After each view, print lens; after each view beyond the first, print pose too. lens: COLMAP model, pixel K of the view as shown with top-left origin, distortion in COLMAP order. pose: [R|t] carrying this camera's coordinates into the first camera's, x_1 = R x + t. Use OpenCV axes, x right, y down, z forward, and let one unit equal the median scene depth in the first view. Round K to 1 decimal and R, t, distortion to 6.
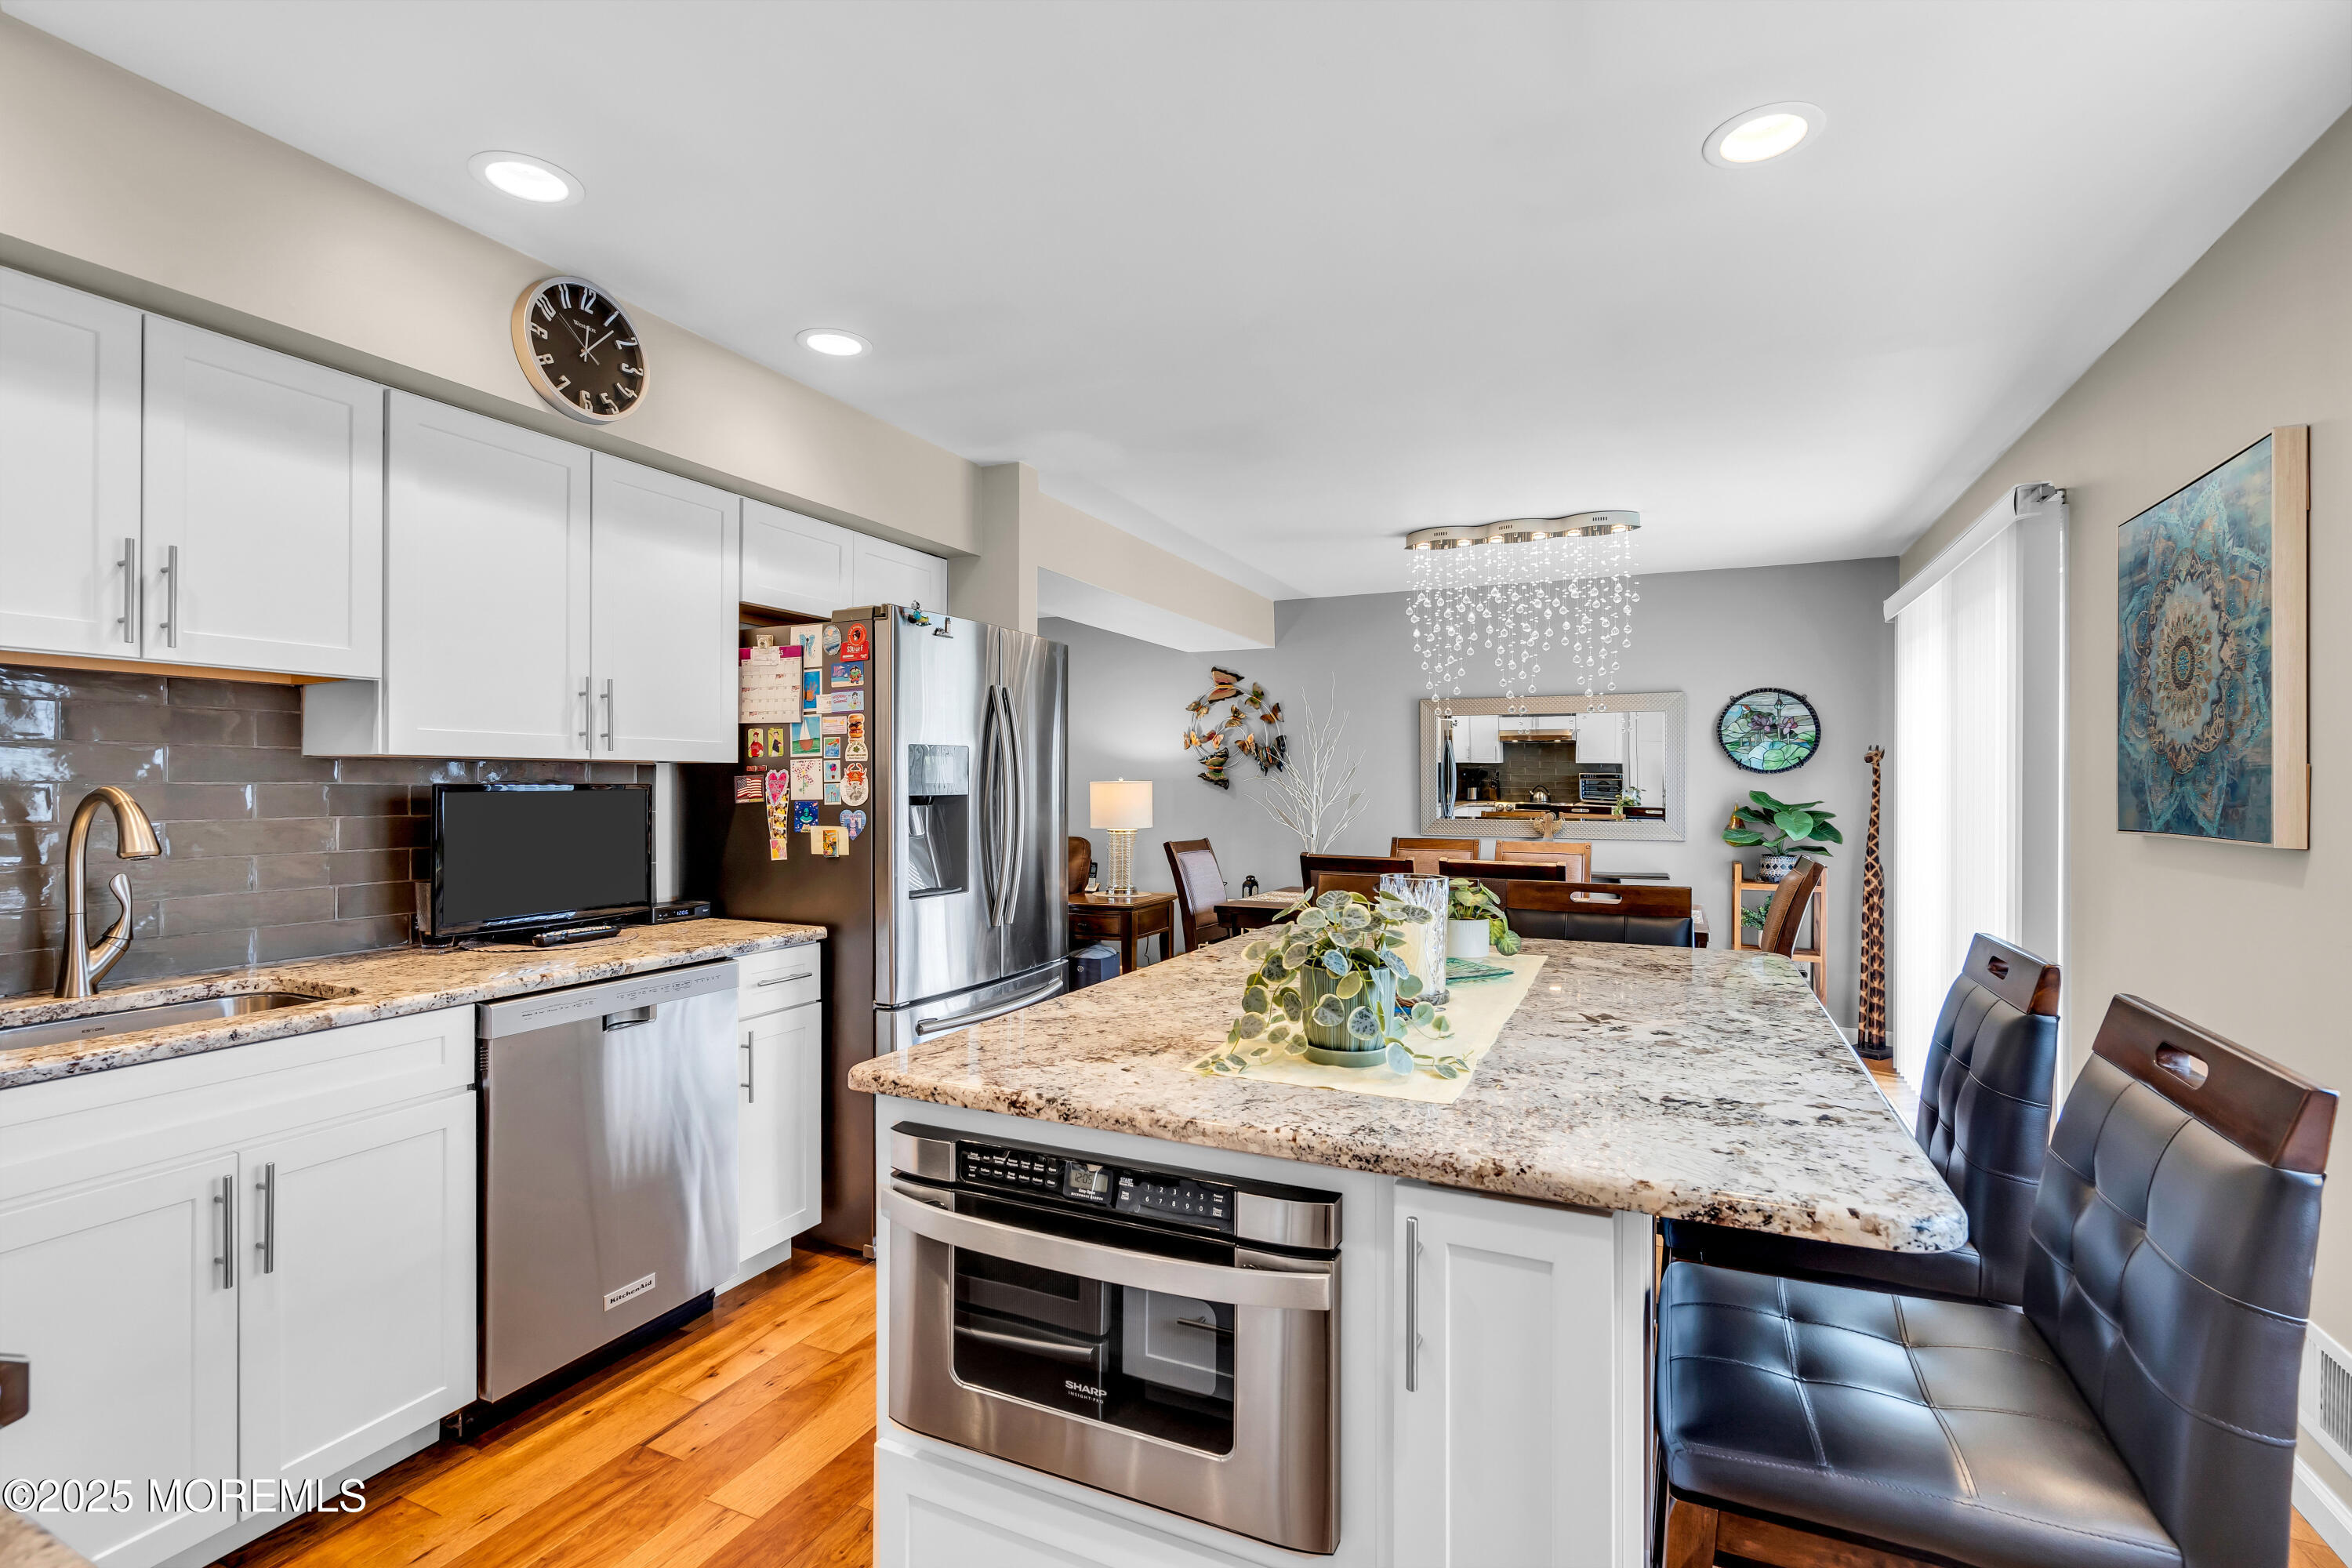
lens RADIAL K [[1077.4, 0, 1173.5], [0, 1077.4, 789.9], [0, 0, 1]] dist [-0.002174, 0.001015]
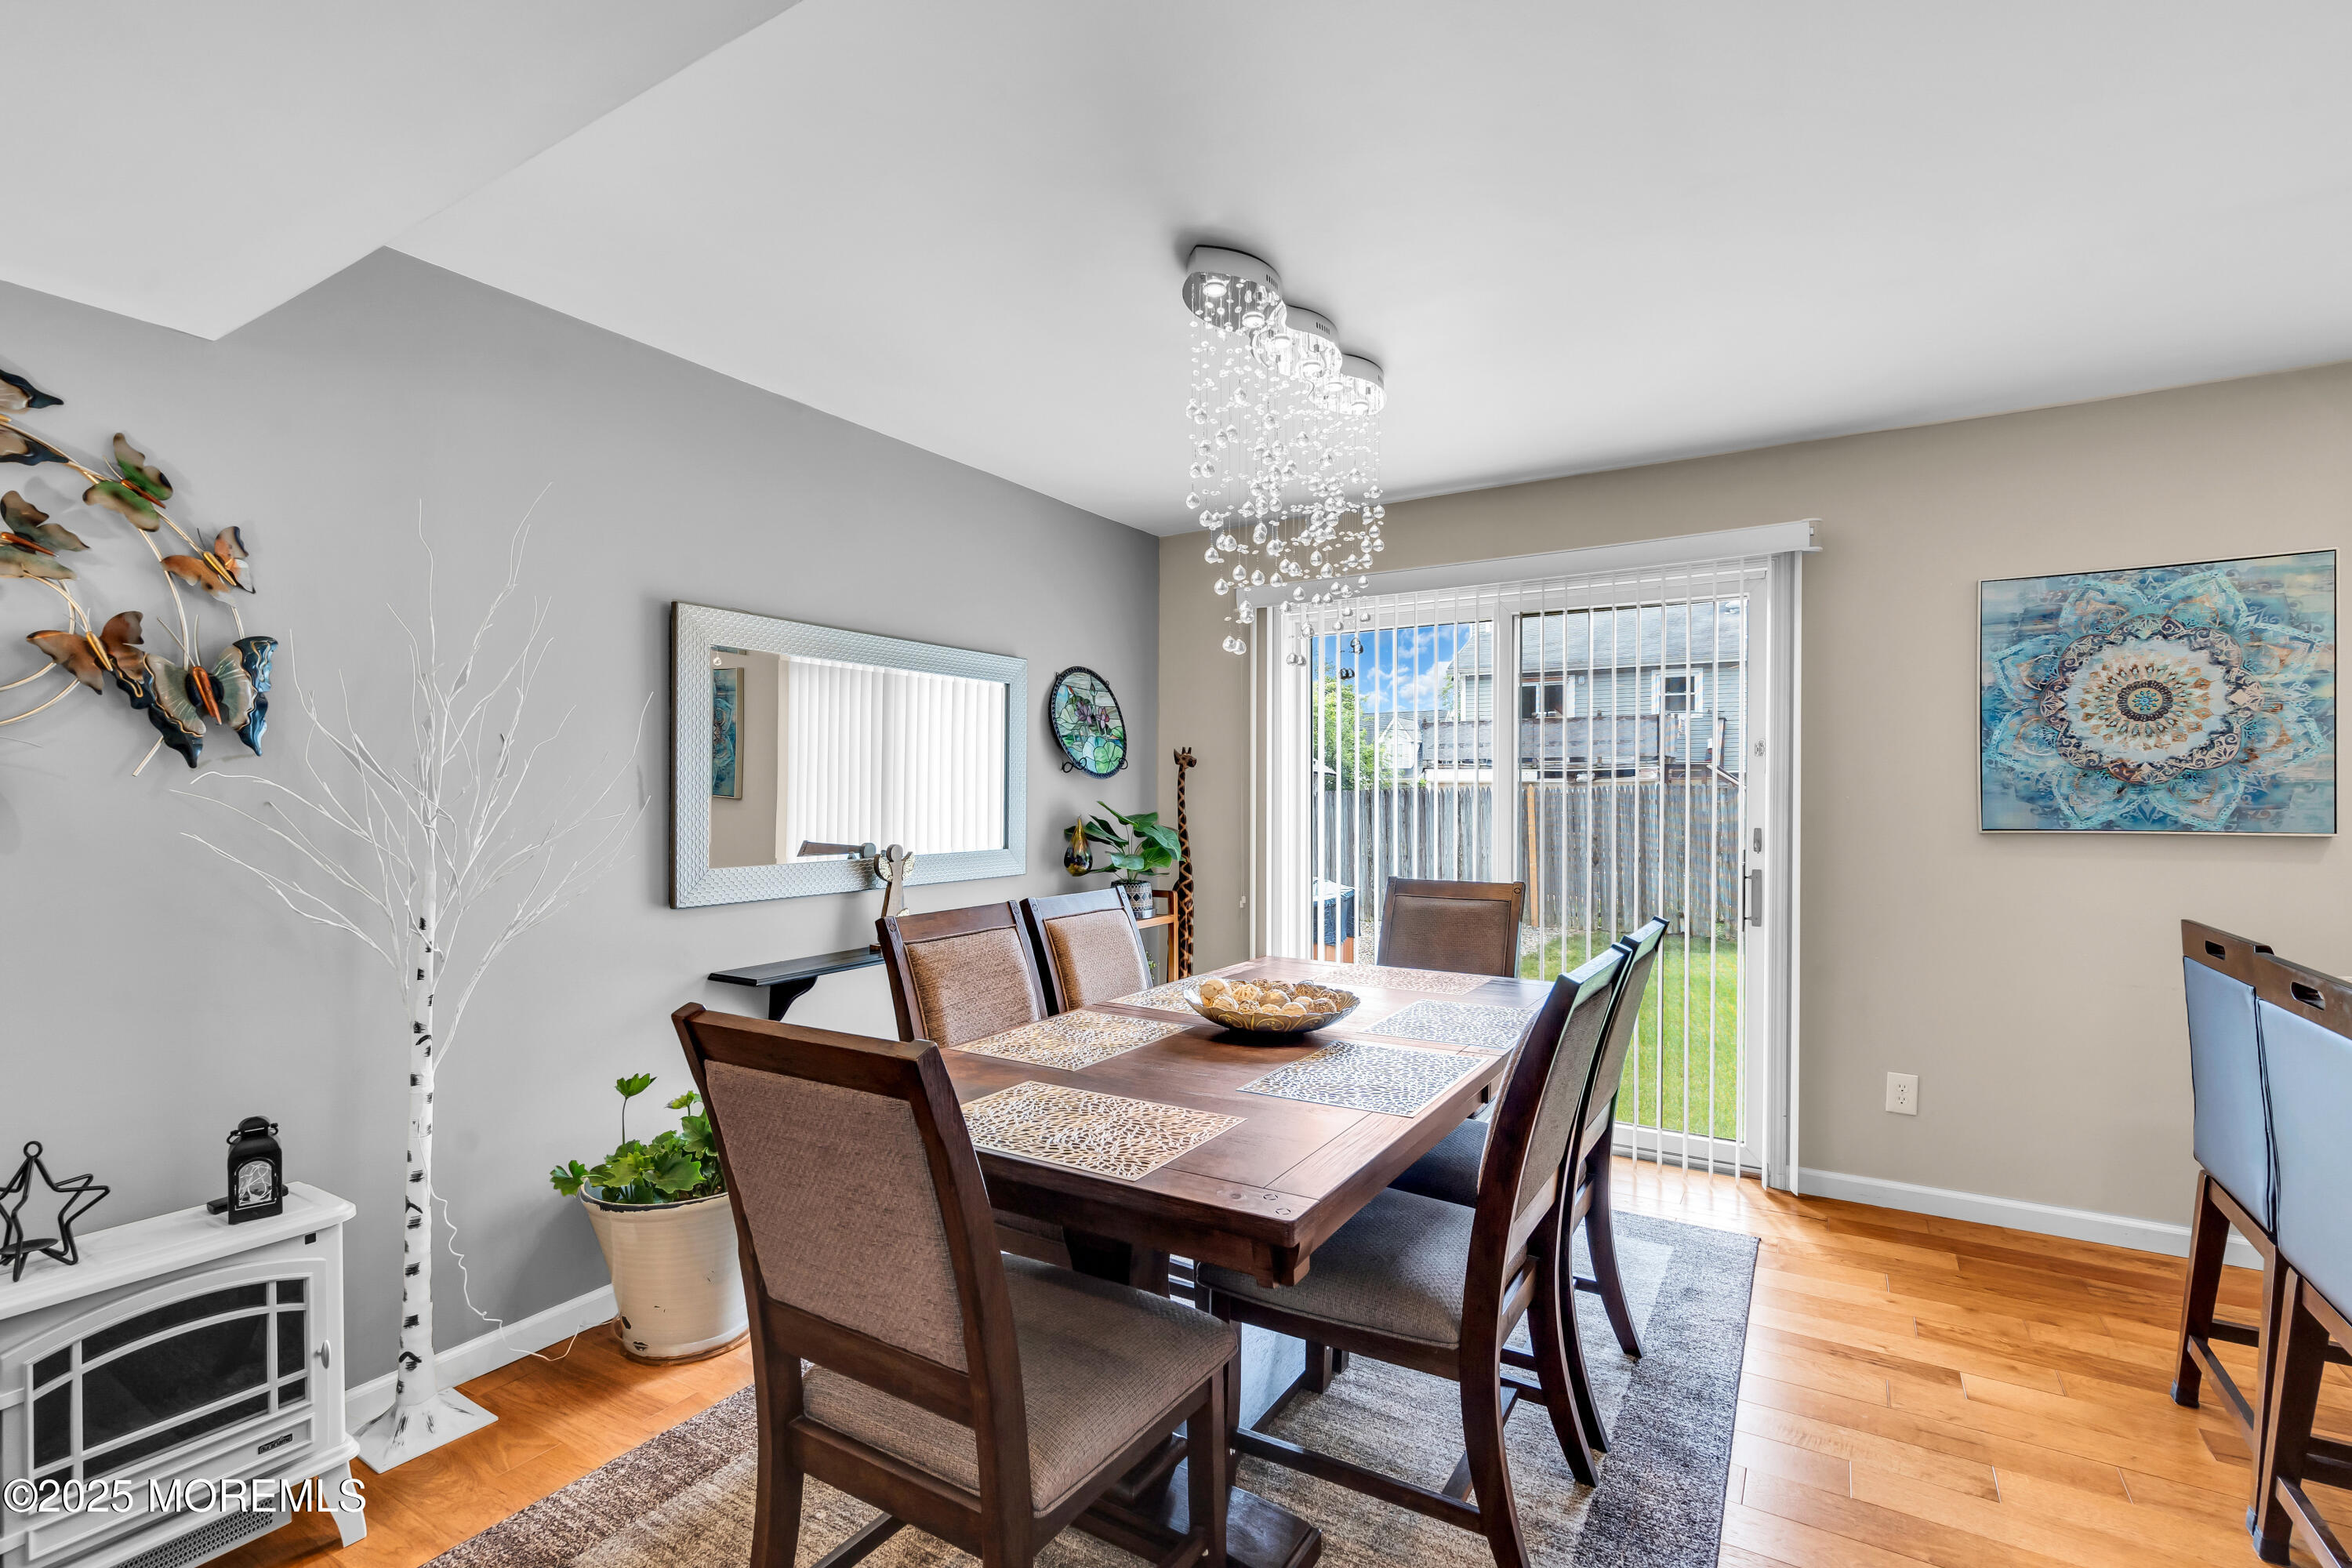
lens RADIAL K [[1077.4, 0, 1173.5], [0, 1077.4, 789.9], [0, 0, 1]] dist [-0.002174, 0.001015]
pose [[0.109271, 0.001128, 0.994011, -0.212175], [0.008398, 0.999963, -0.002058, -0.004341], [-0.993976, 0.008572, 0.109258, 0.851986]]
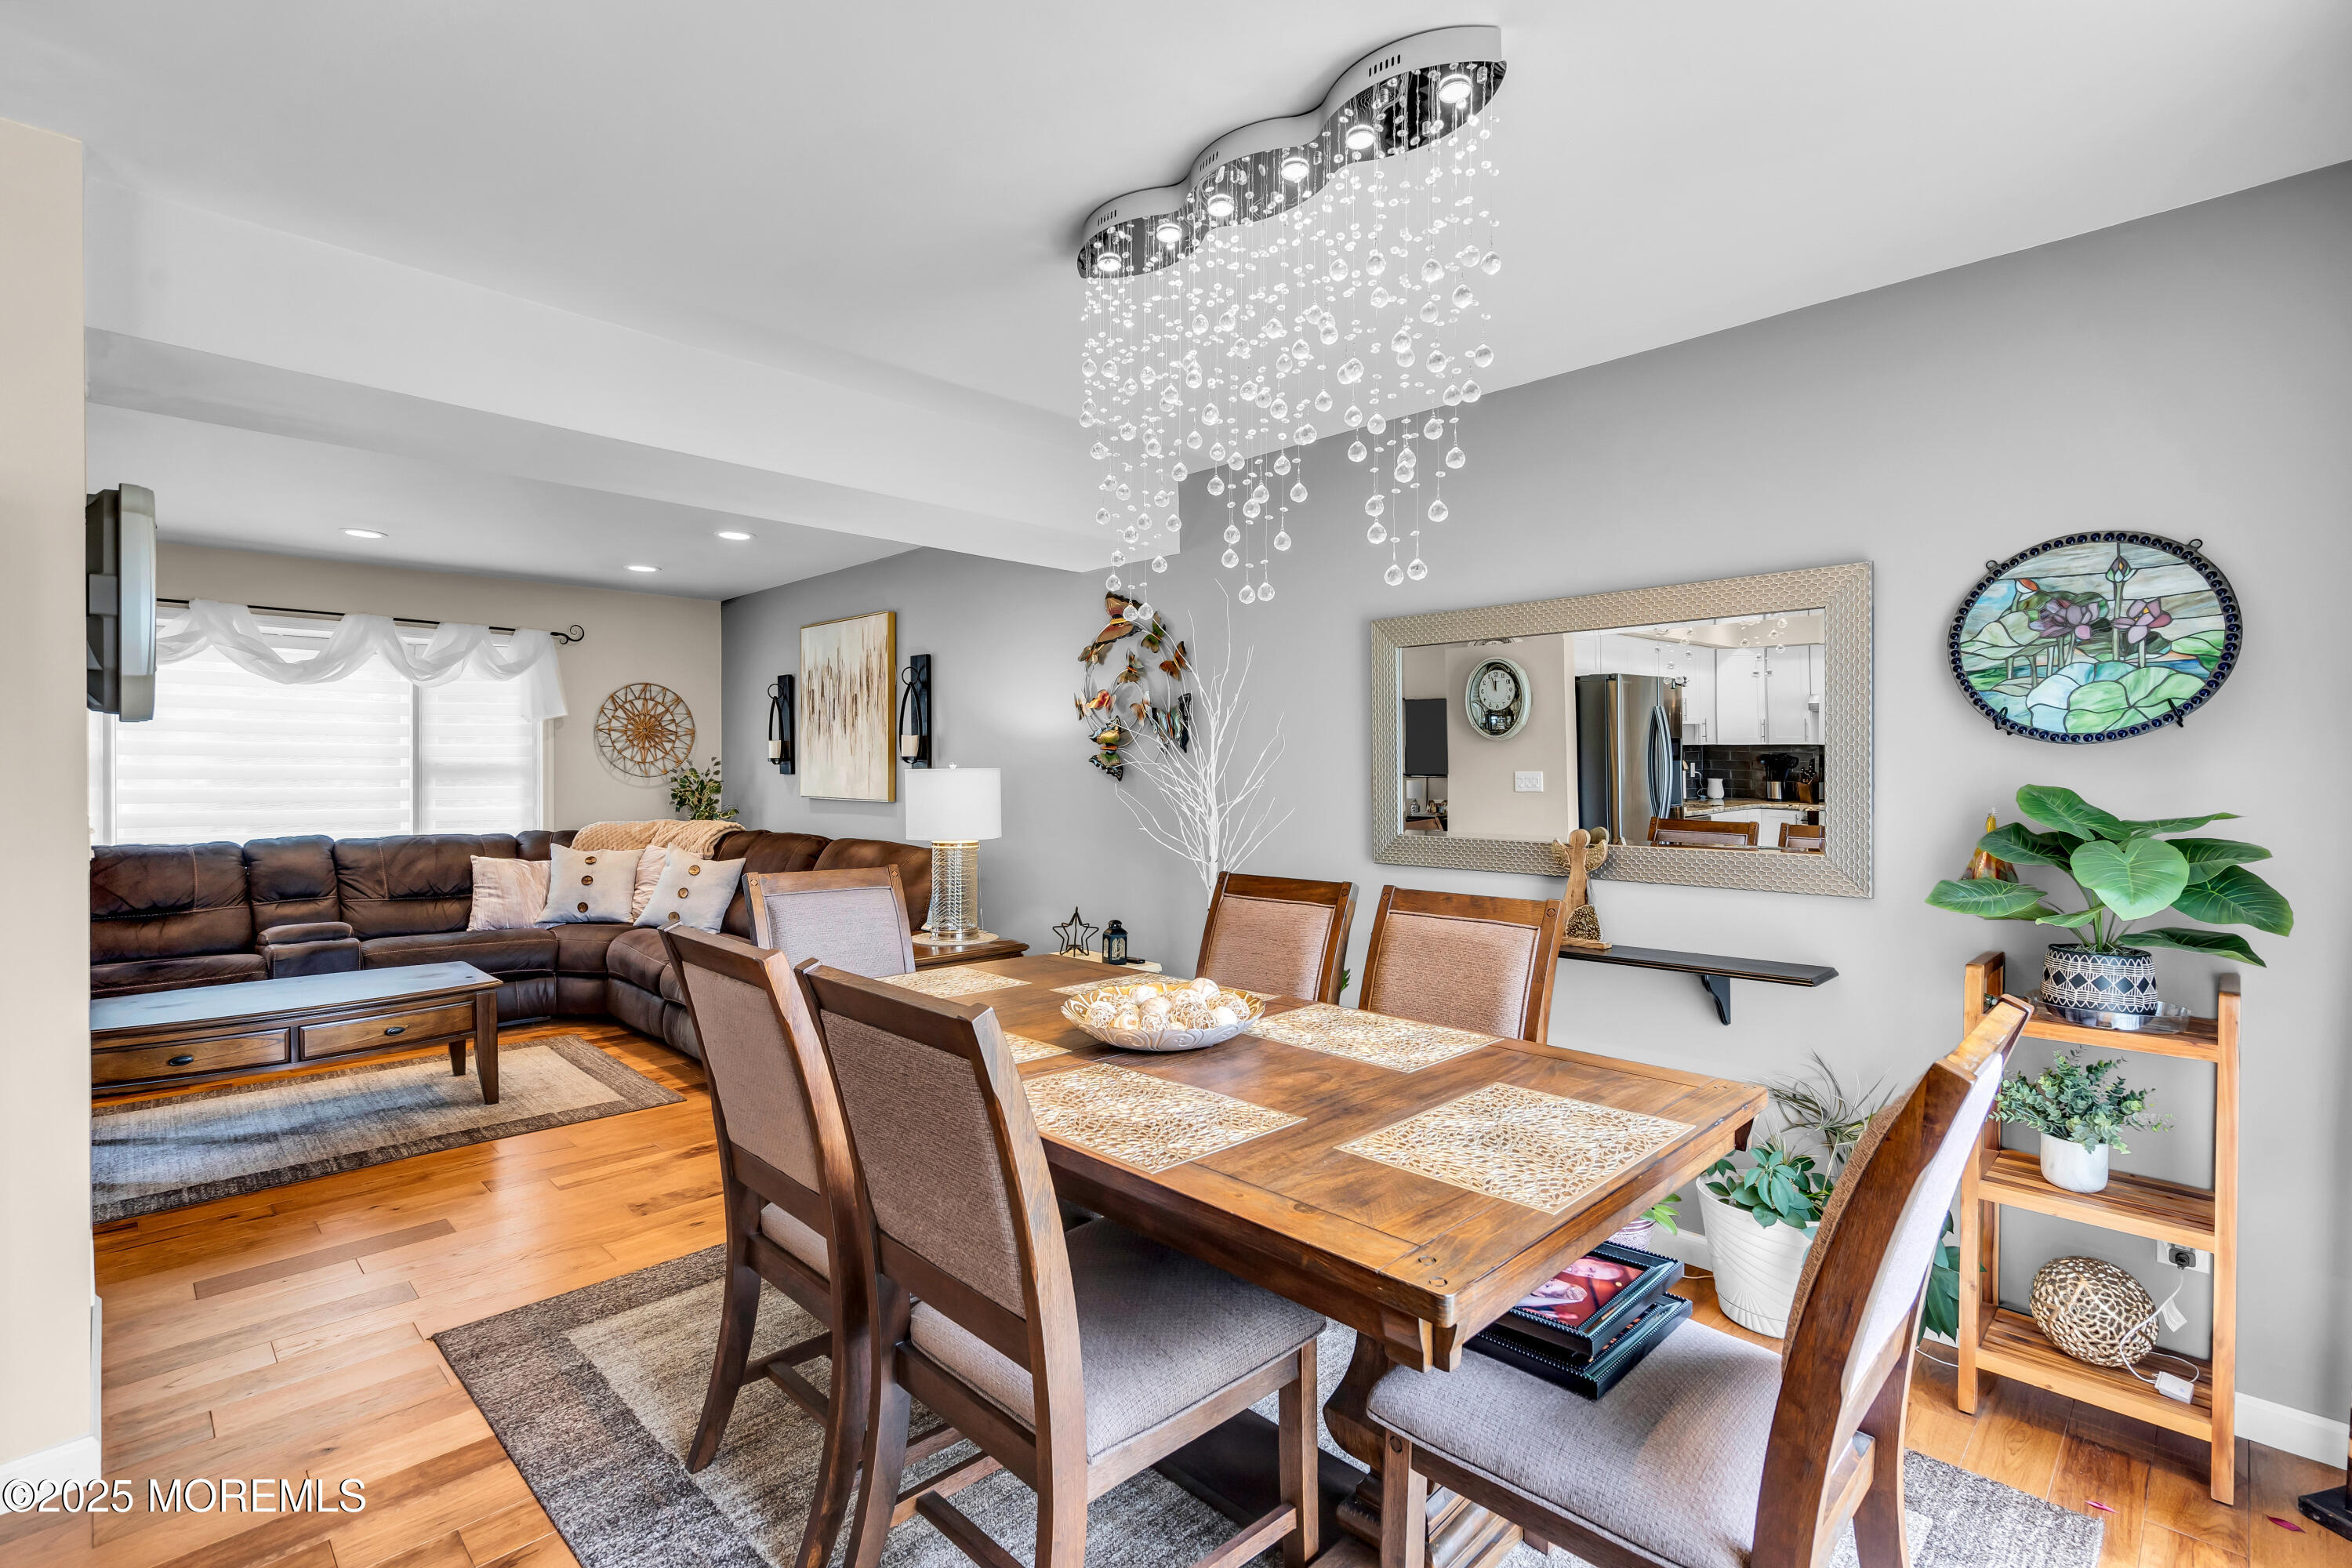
lens RADIAL K [[1085.8, 0, 1150.2], [0, 1085.8, 788.3], [0, 0, 1]] dist [-0.011190, 0.000779]
pose [[0.933354, 0.003748, -0.358937, 0.368060], [-0.001670, 0.999980, 0.006100, 0.000010], [0.358953, -0.005094, 0.933342, 0.493809]]
